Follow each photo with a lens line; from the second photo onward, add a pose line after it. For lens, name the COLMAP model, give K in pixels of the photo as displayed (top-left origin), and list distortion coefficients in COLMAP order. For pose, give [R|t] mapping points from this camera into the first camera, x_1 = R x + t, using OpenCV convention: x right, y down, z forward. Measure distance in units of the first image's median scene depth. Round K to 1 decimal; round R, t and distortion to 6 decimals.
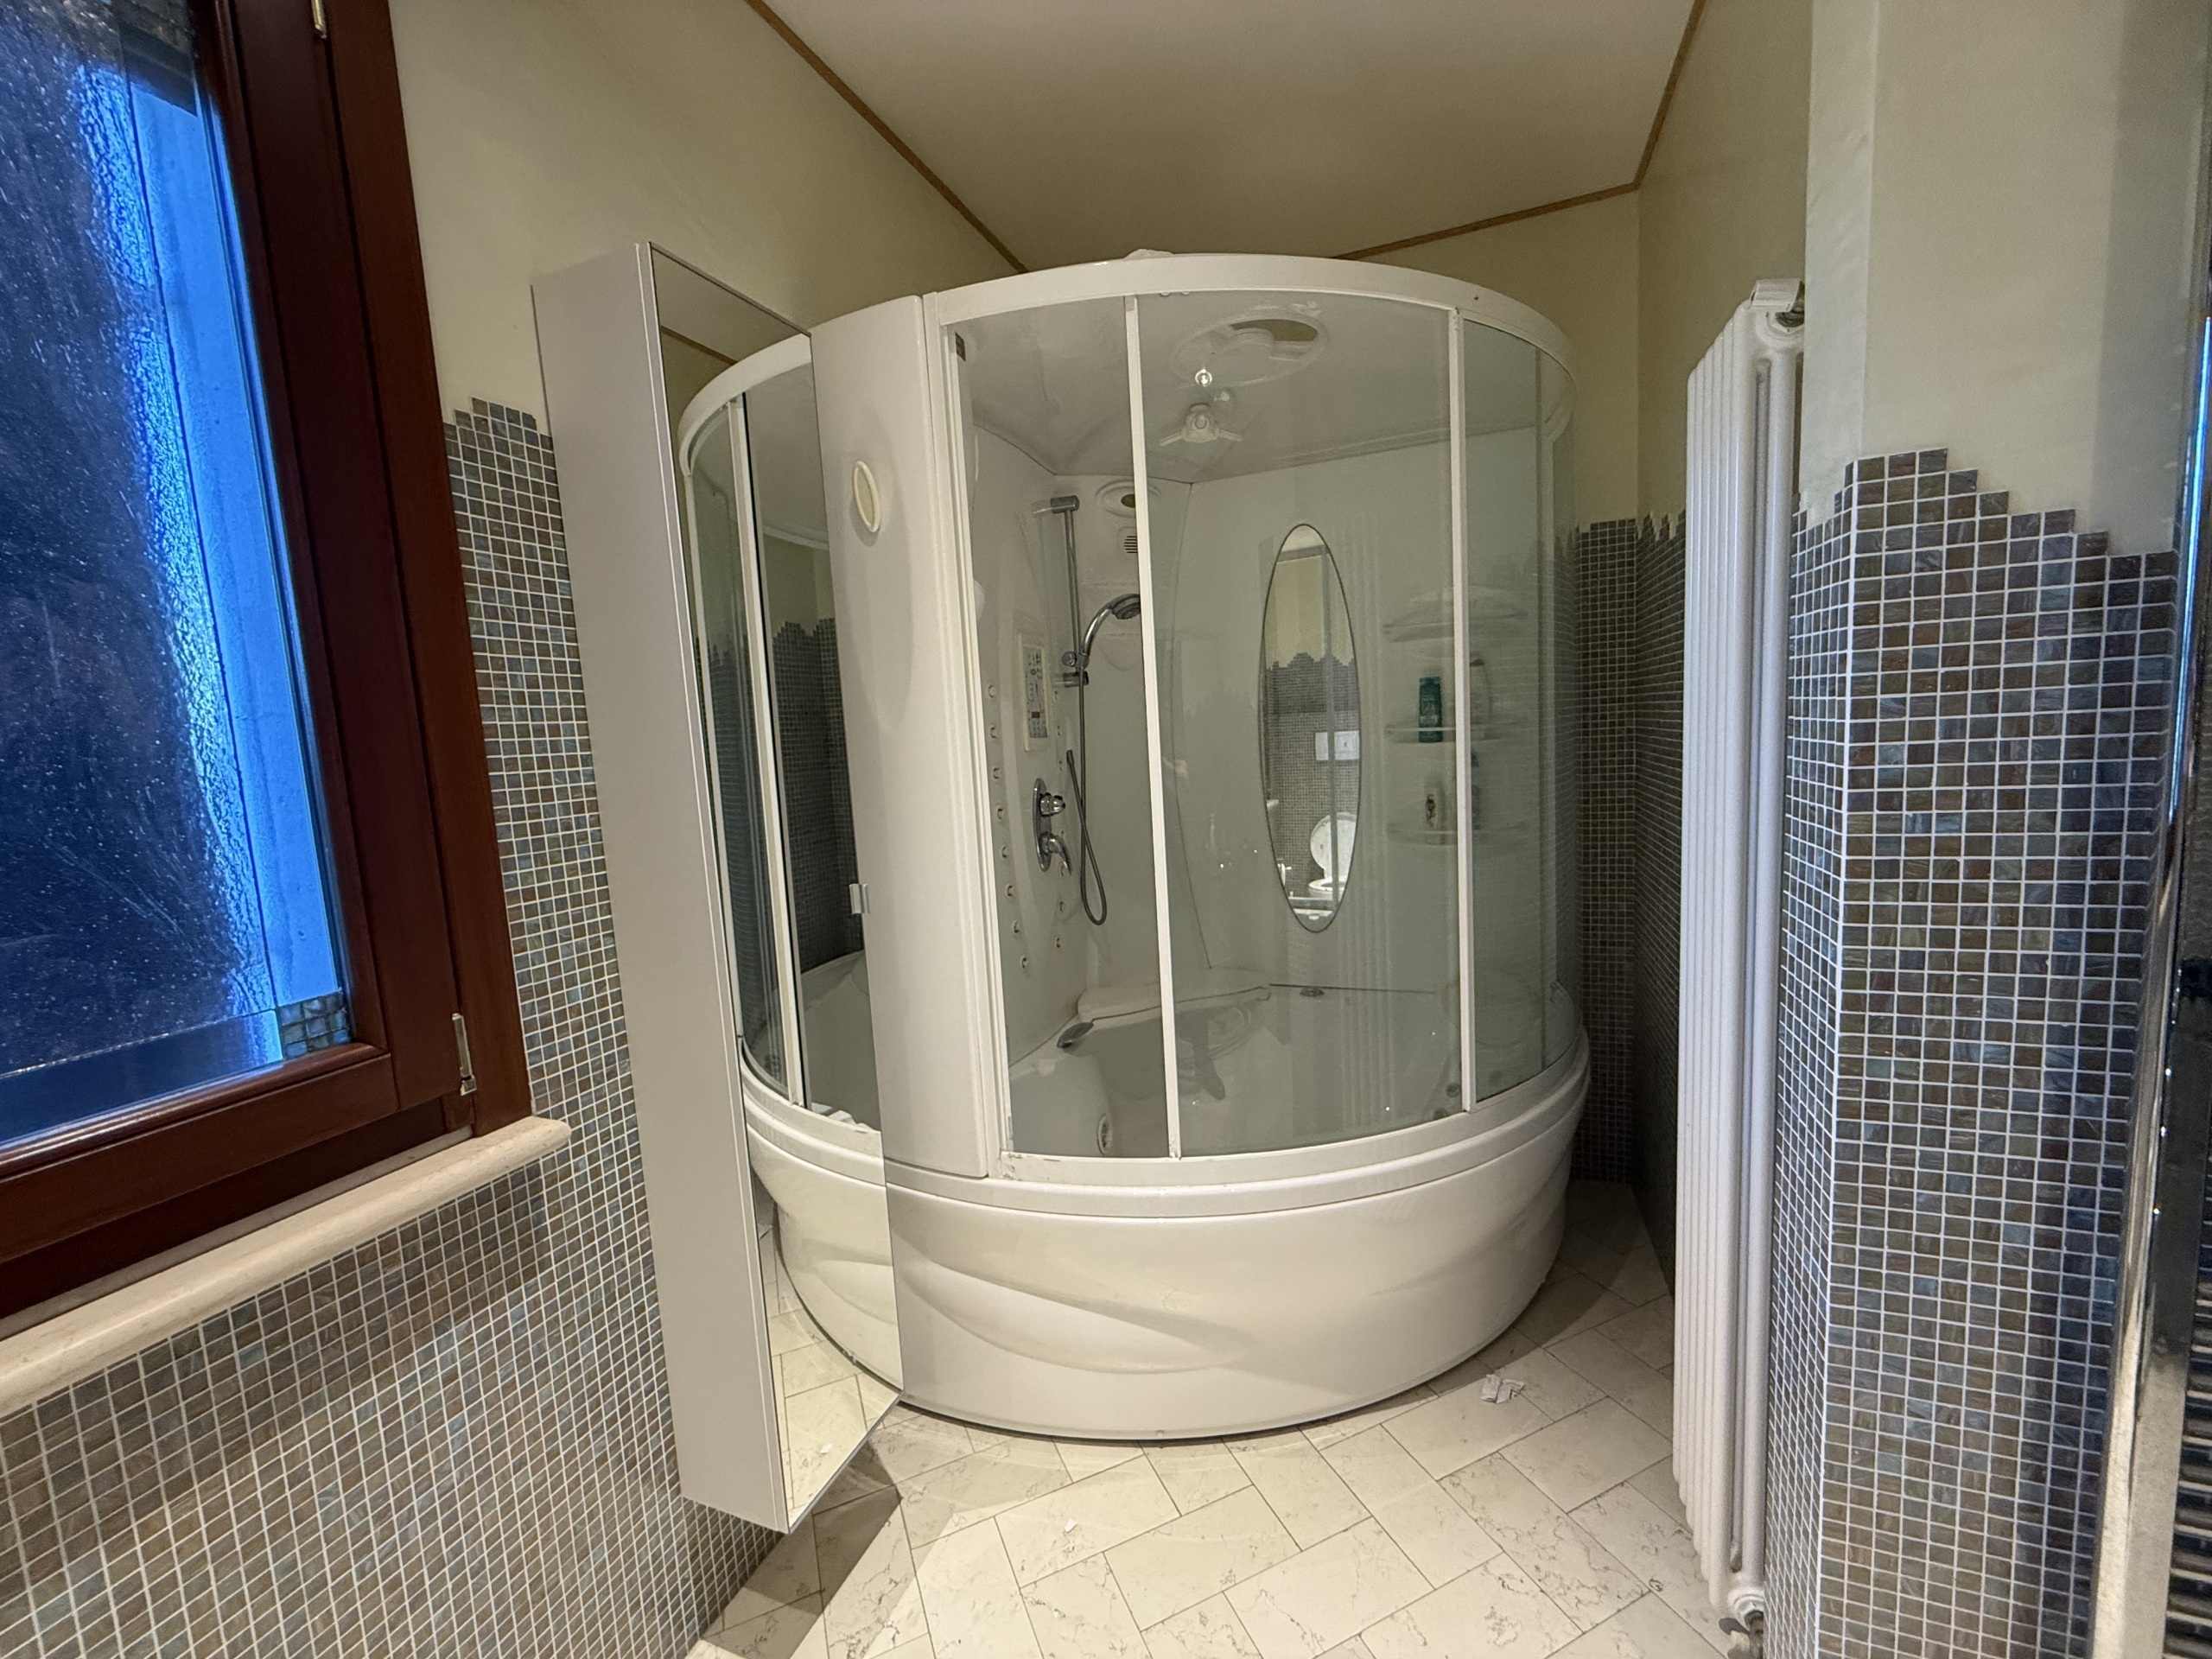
lens RADIAL K [[875.1, 0, 1106.0], [0, 875.1, 829.5], [0, 0, 1]] dist [-0.000678, 0.000197]
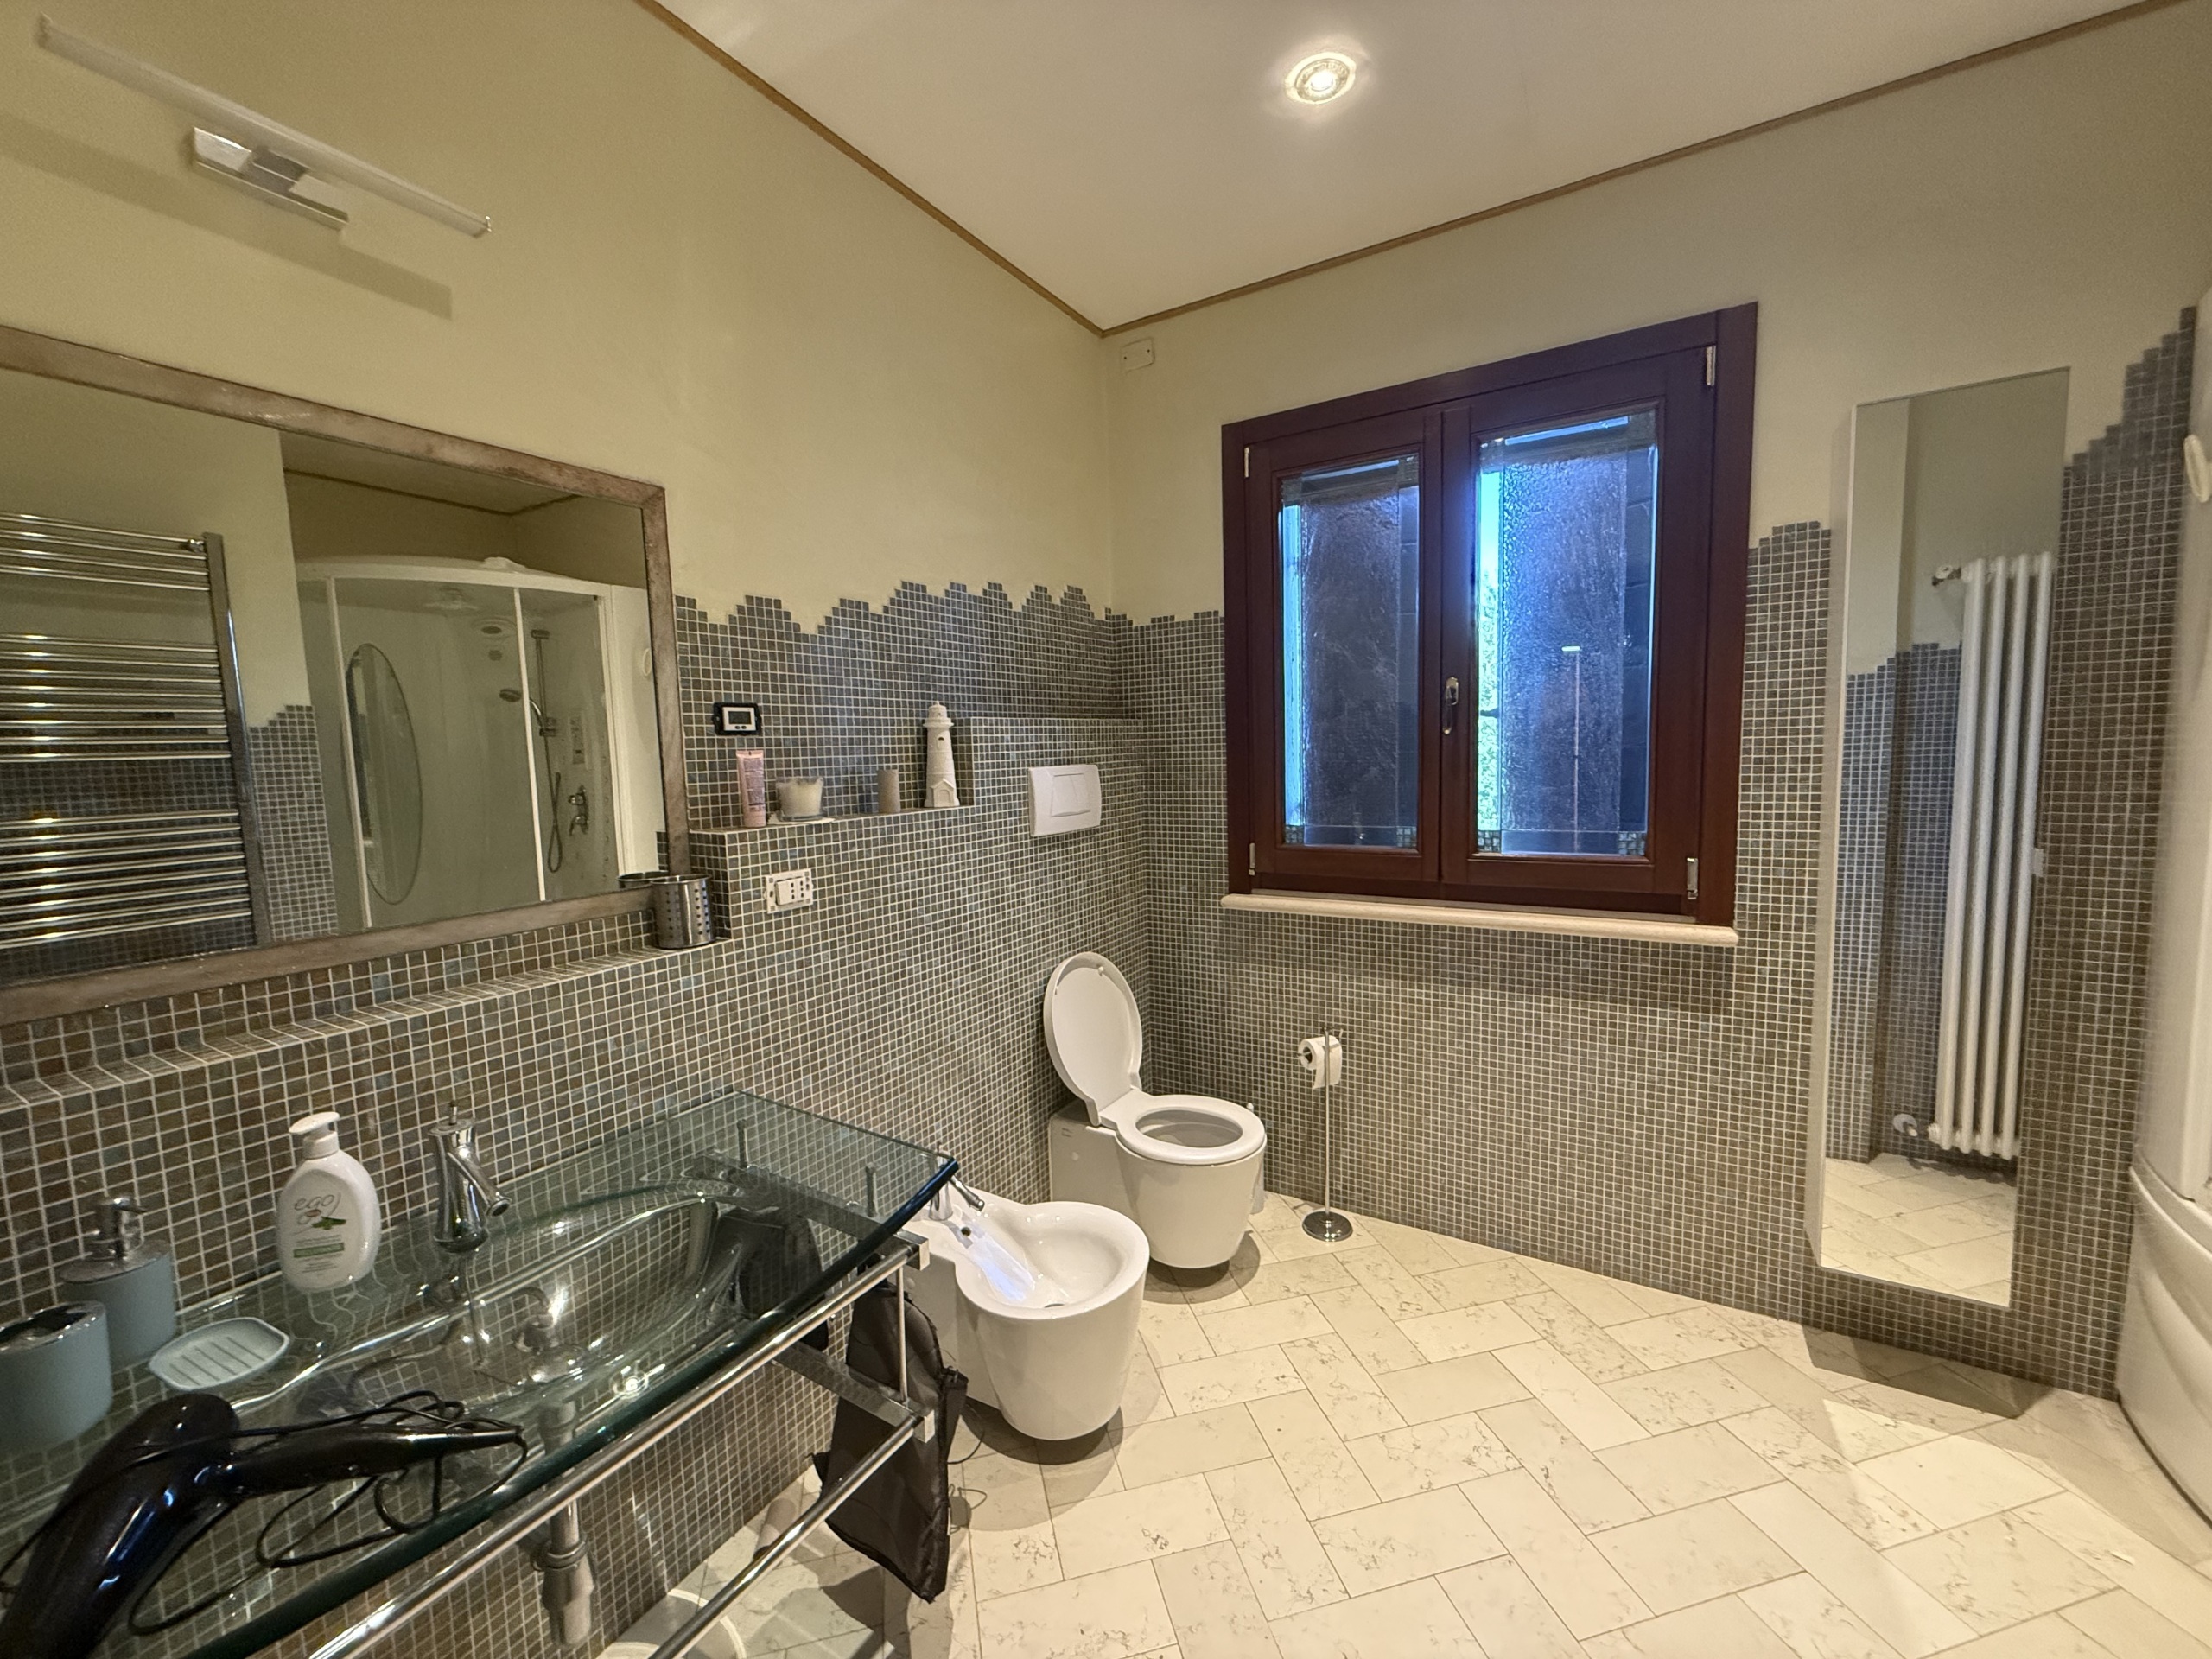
lens RADIAL K [[875.1, 0, 1106.0], [0, 875.1, 829.5], [0, 0, 1]] dist [-0.000678, 0.000197]
pose [[-0.158846, 0.154921, -0.975073, 1.246497], [-0.067107, 0.983634, 0.167213, -0.085843], [0.985020, 0.091995, -0.145850, -0.027869]]
